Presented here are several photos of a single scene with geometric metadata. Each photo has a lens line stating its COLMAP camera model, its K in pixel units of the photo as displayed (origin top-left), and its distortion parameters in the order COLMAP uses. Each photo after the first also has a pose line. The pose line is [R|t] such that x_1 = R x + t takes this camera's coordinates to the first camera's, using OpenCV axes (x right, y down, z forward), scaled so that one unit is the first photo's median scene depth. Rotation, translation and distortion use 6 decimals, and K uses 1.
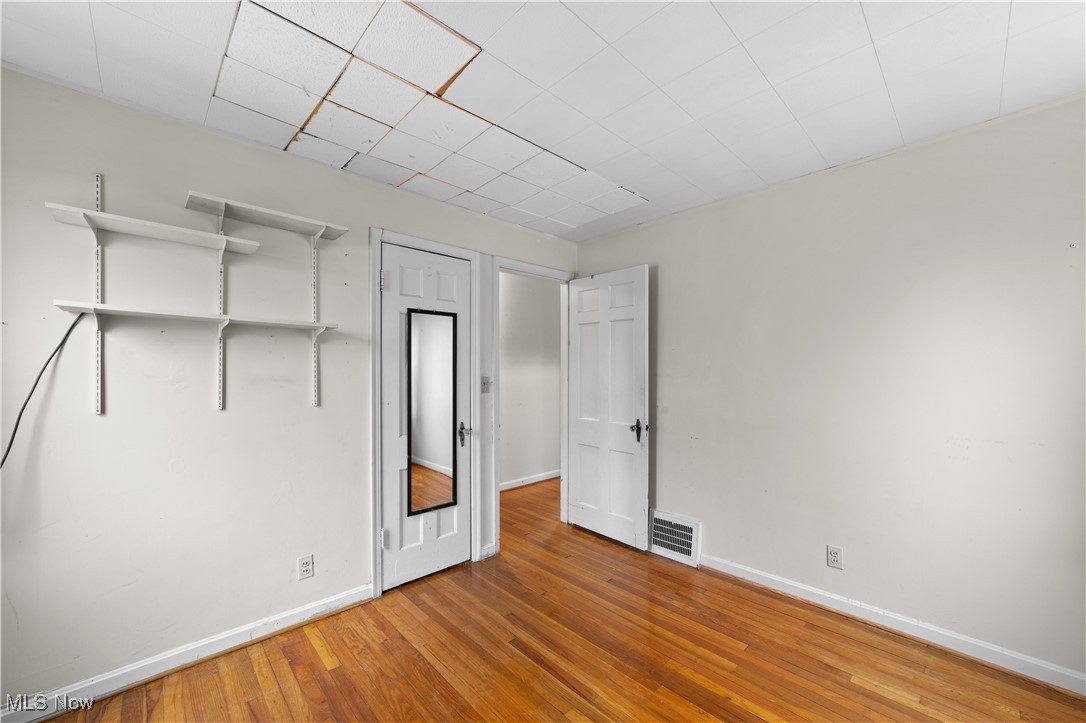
lens RADIAL K [[419.4, 0, 547.0], [0, 419.4, 369.3], [0, 0, 1]] dist [-0.015620, 0.005548]
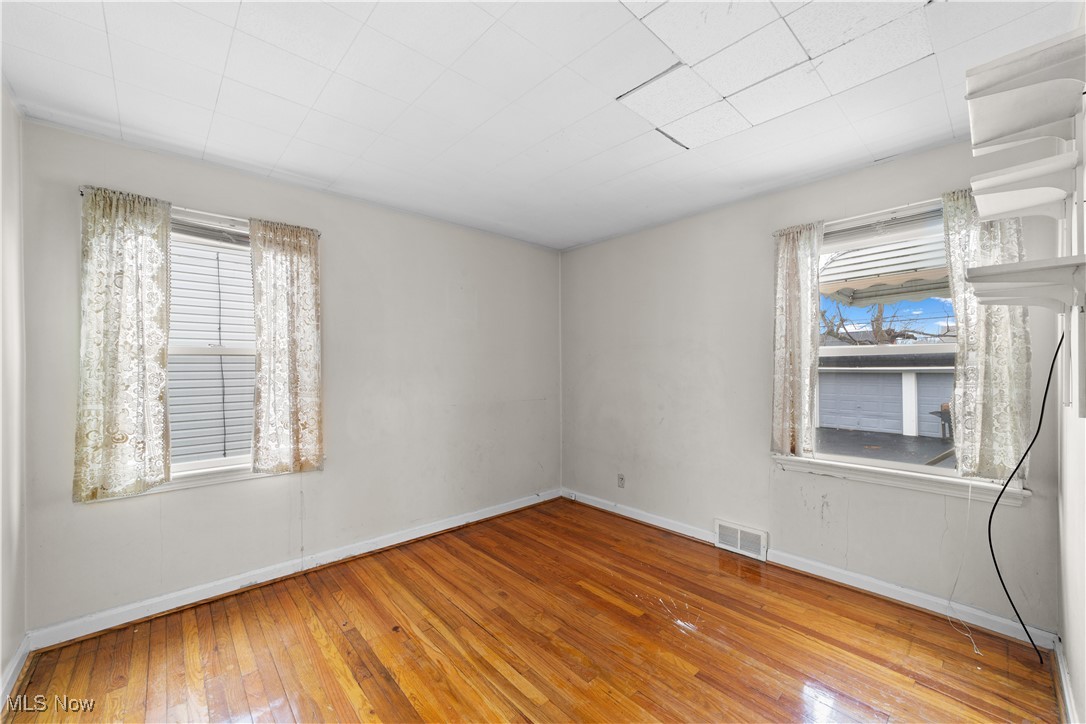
lens RADIAL K [[419.4, 0, 543.8], [0, 419.4, 365.8], [0, 0, 1]] dist [-0.015620, 0.005548]
pose [[-0.999977, 0.003463, 0.005793, 0.029871], [0.003487, 0.999985, 0.004133, 0.007144], [-0.005778, 0.004153, -0.999975, 1.351215]]
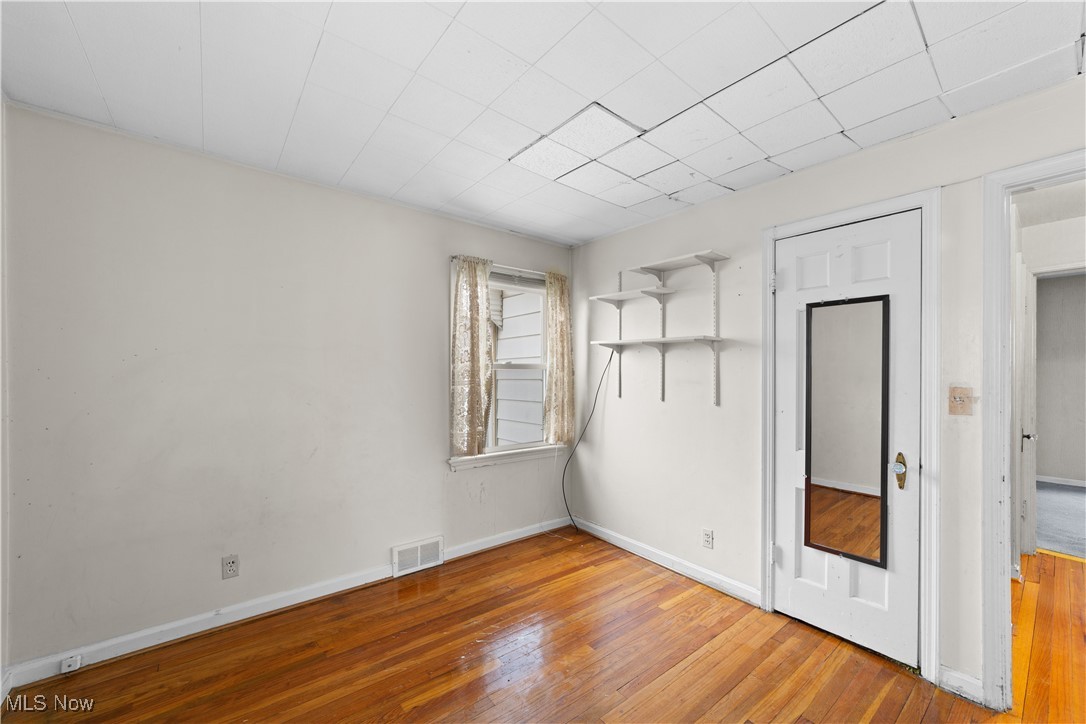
lens RADIAL K [[419.4, 0, 543.6], [0, 419.4, 371.2], [0, 0, 1]] dist [-0.015620, 0.005548]
pose [[-0.083299, -0.009863, -0.996476, 0.622604], [-0.007882, 0.999926, -0.009238, 0.005787], [0.996493, 0.007084, -0.083370, 0.579488]]
